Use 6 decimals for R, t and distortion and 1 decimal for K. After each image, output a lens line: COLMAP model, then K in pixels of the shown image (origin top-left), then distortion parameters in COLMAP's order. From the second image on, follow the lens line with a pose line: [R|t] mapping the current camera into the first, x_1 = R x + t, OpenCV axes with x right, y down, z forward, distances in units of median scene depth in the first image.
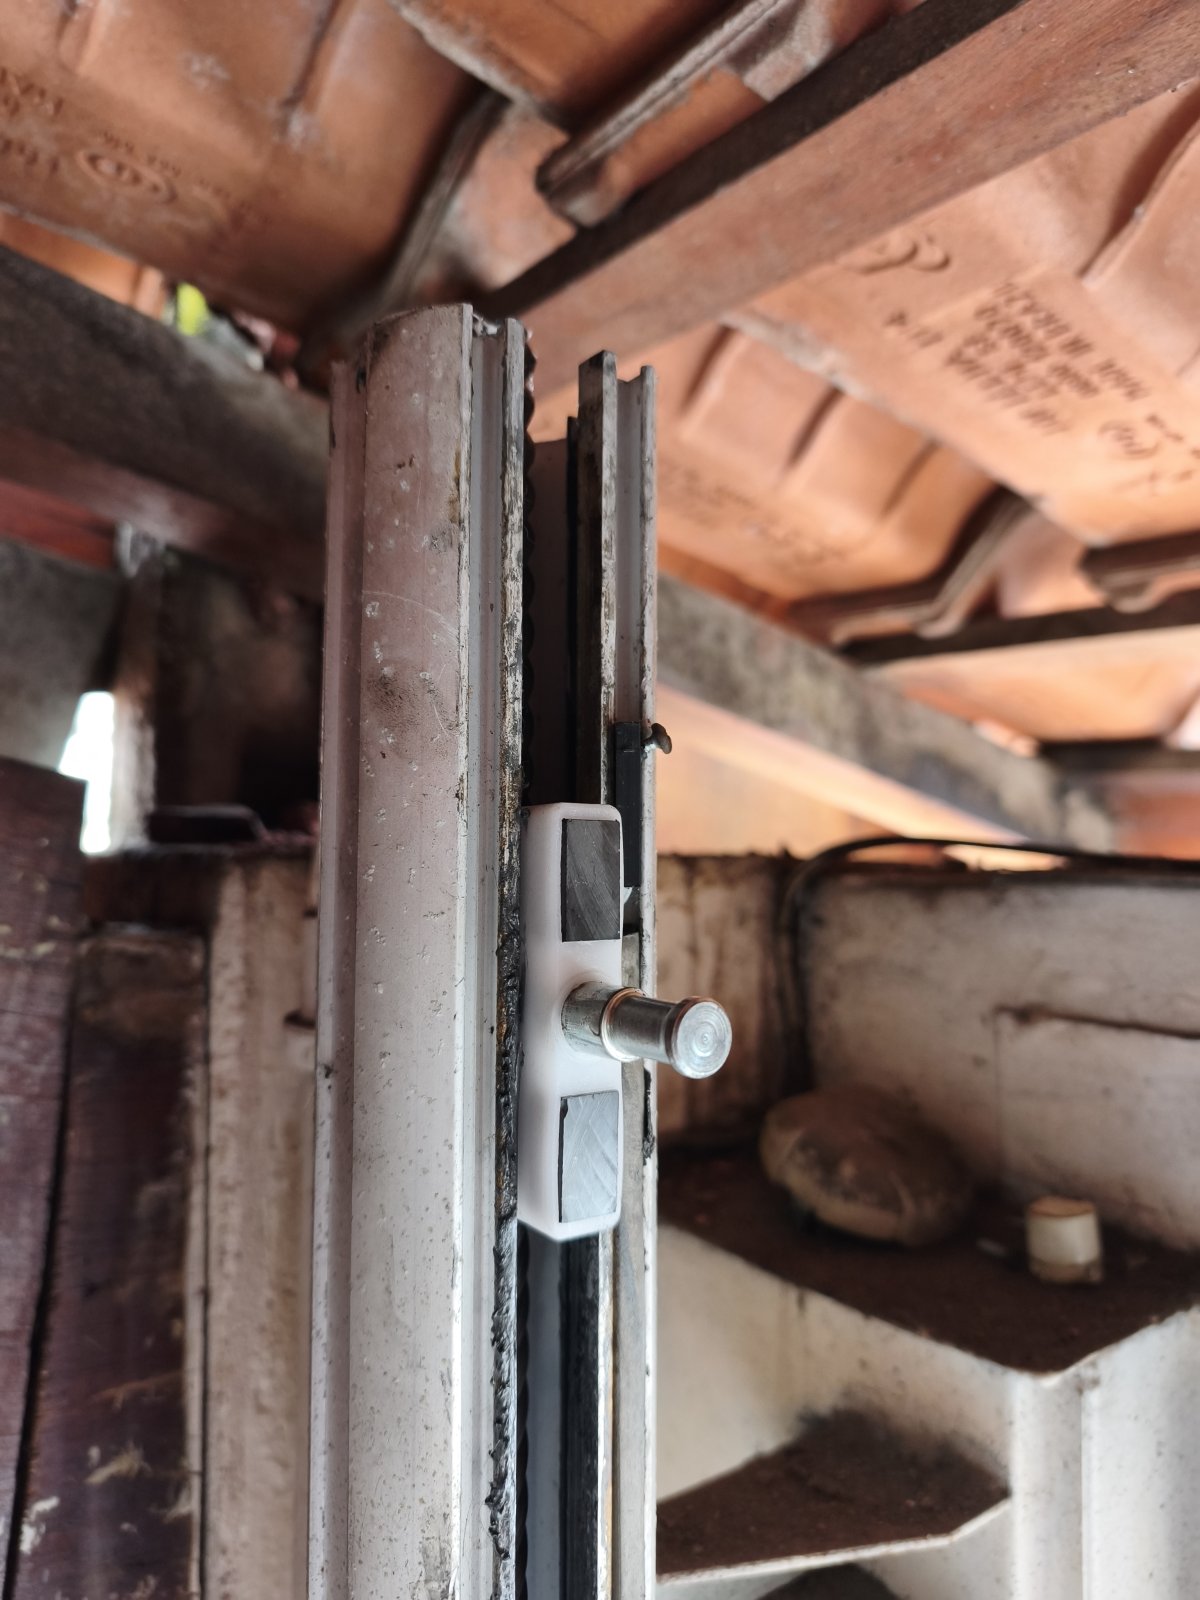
lens RADIAL K [[1132.5, 0, 600.0], [0, 1132.5, 800.0], [0, 0, 1]] dist [-0.010037, -0.023744]
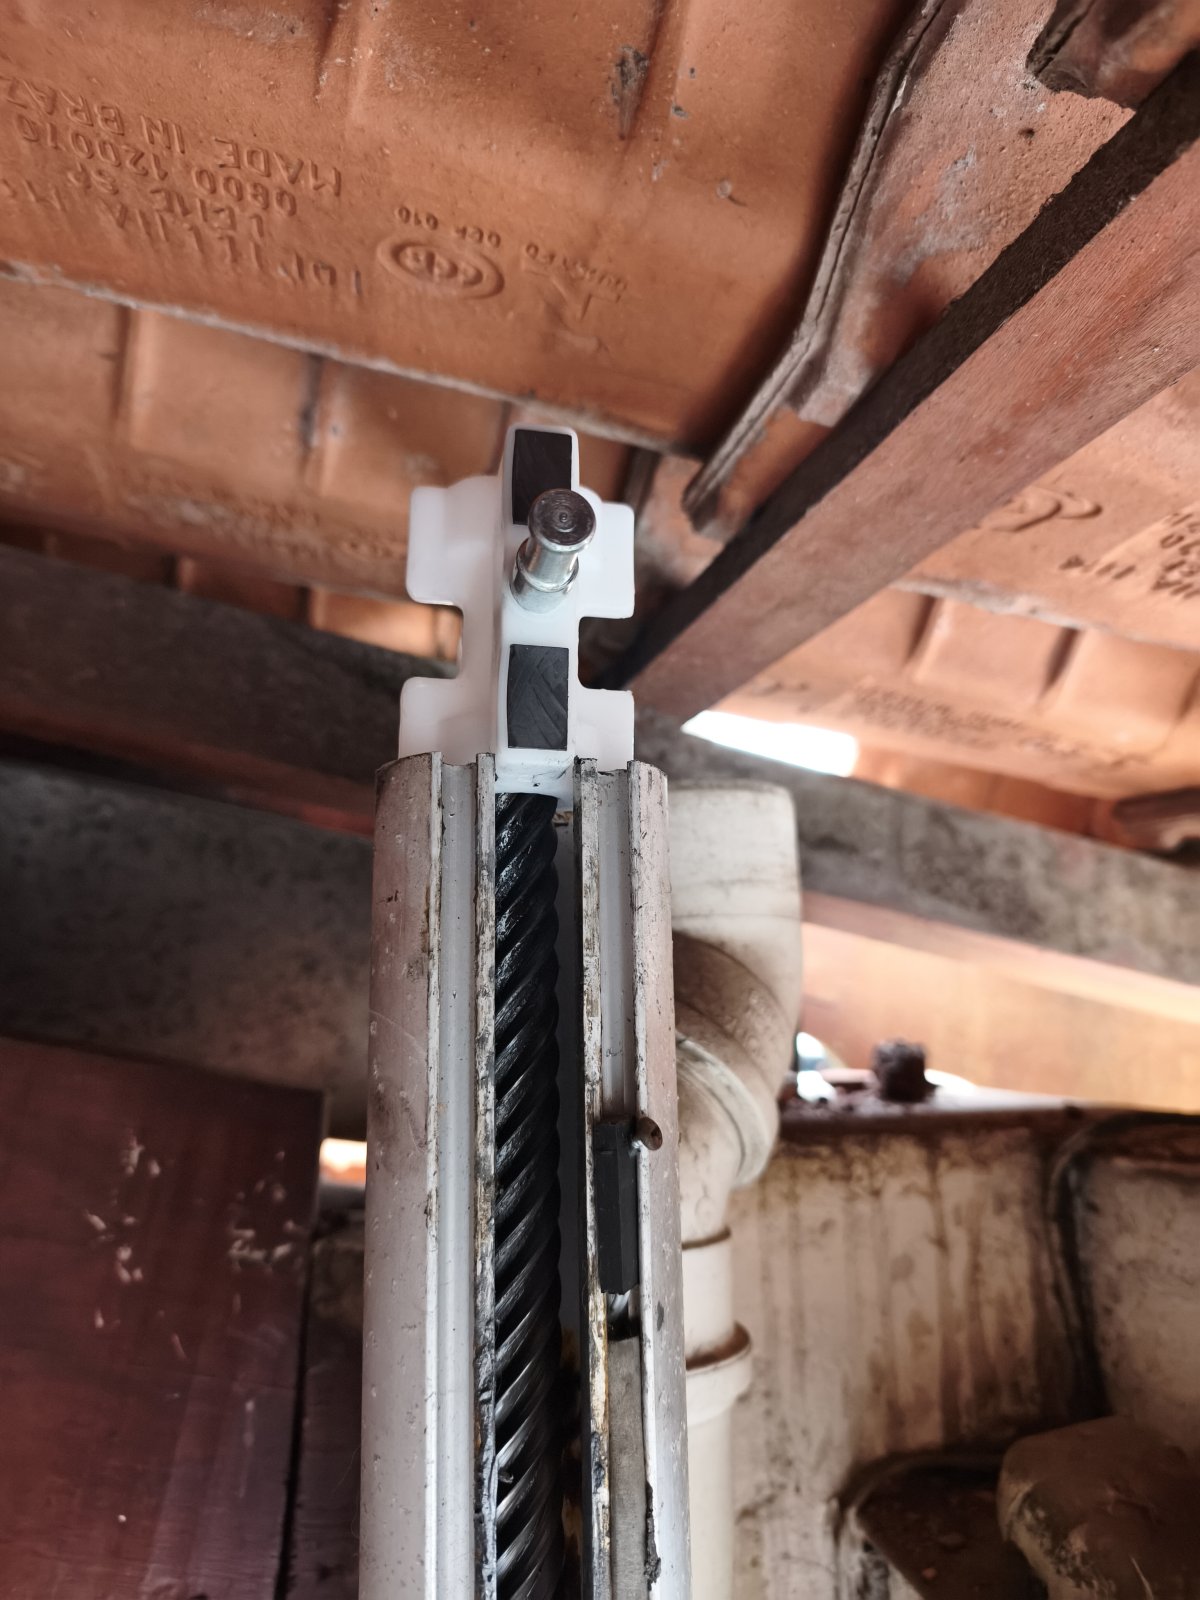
lens RADIAL K [[1133.9, 0, 617.1], [0, 1133.9, 801.2], [0, 0, 1]] dist [-0.023544, -0.003798]
pose [[0.922735, -0.098687, -0.372588, 0.307409], [0.048069, 0.988584, -0.142799, -0.146092], [0.382427, 0.113856, 0.916944, 0.026788]]
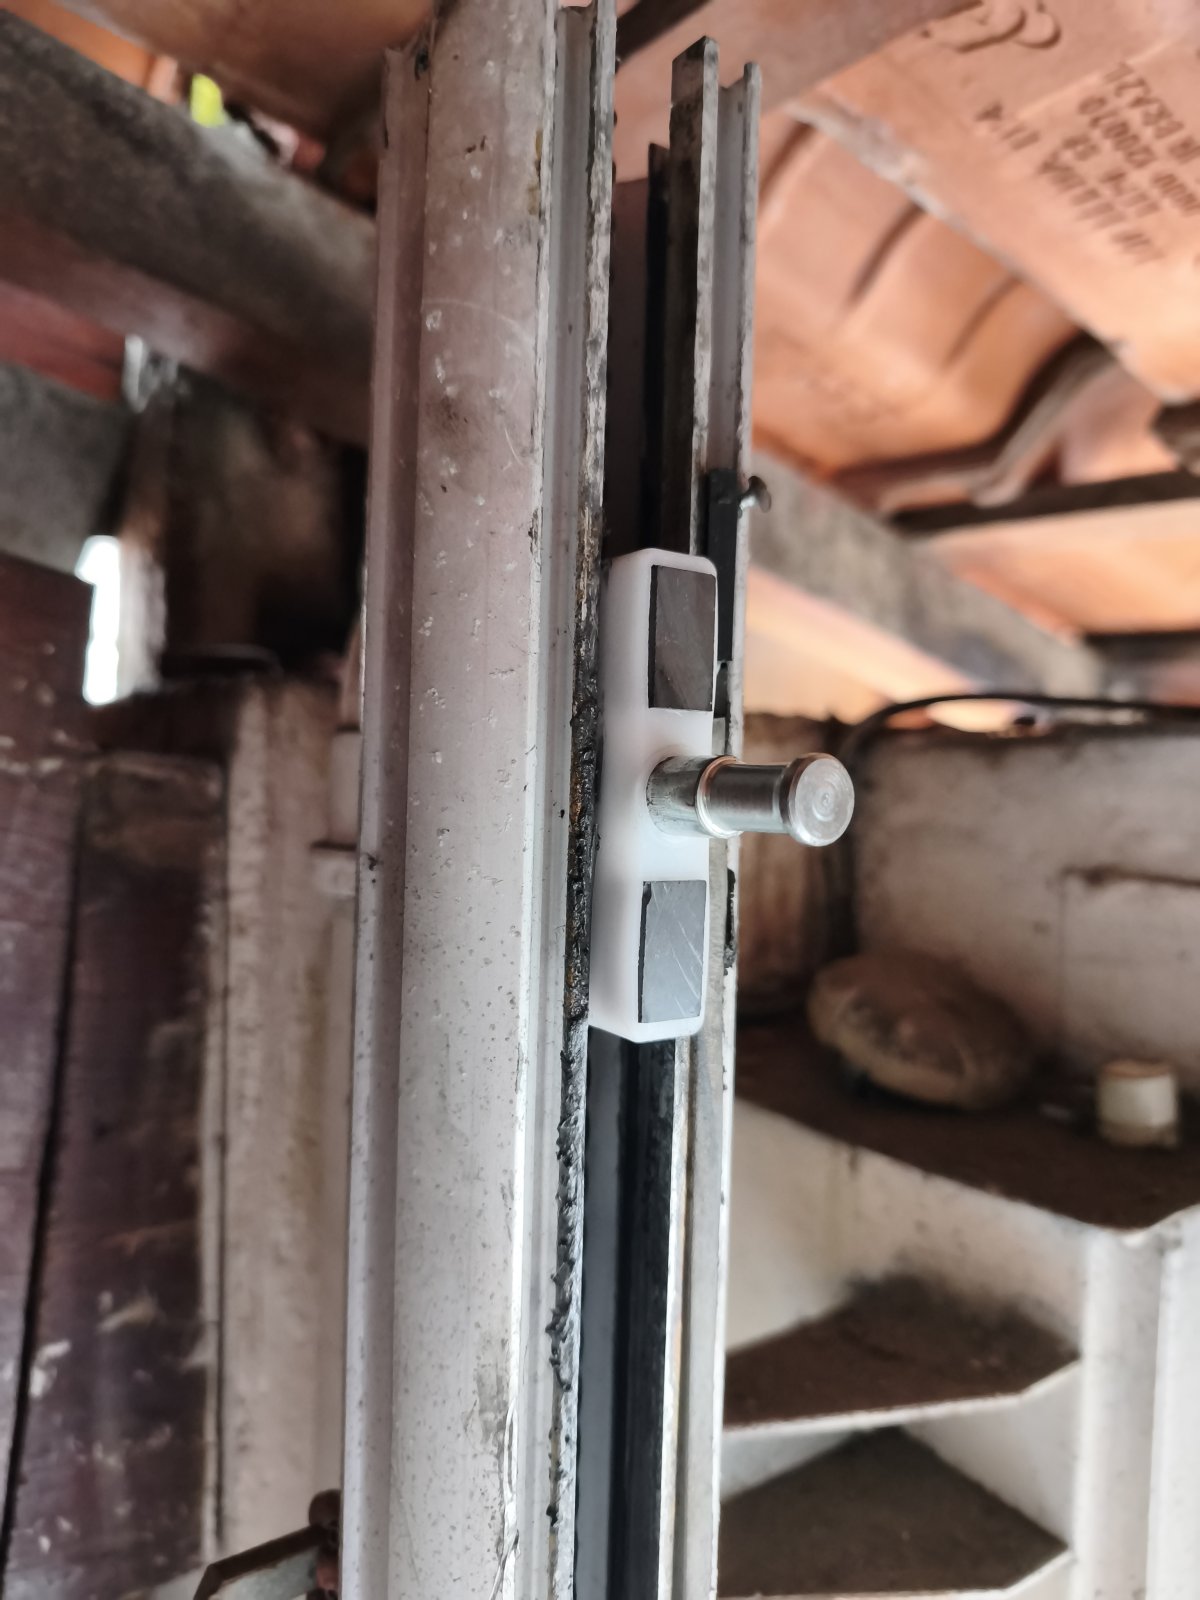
lens RADIAL K [[1141.2, 0, 607.6], [0, 1141.2, 798.3], [0, 0, 1]] dist [-0.028873, 0.000985]
pose [[0.999679, 0.025061, 0.003687, -0.042566], [-0.025254, 0.997348, 0.068254, 0.087289], [-0.001967, -0.068325, 0.997661, 0.078301]]
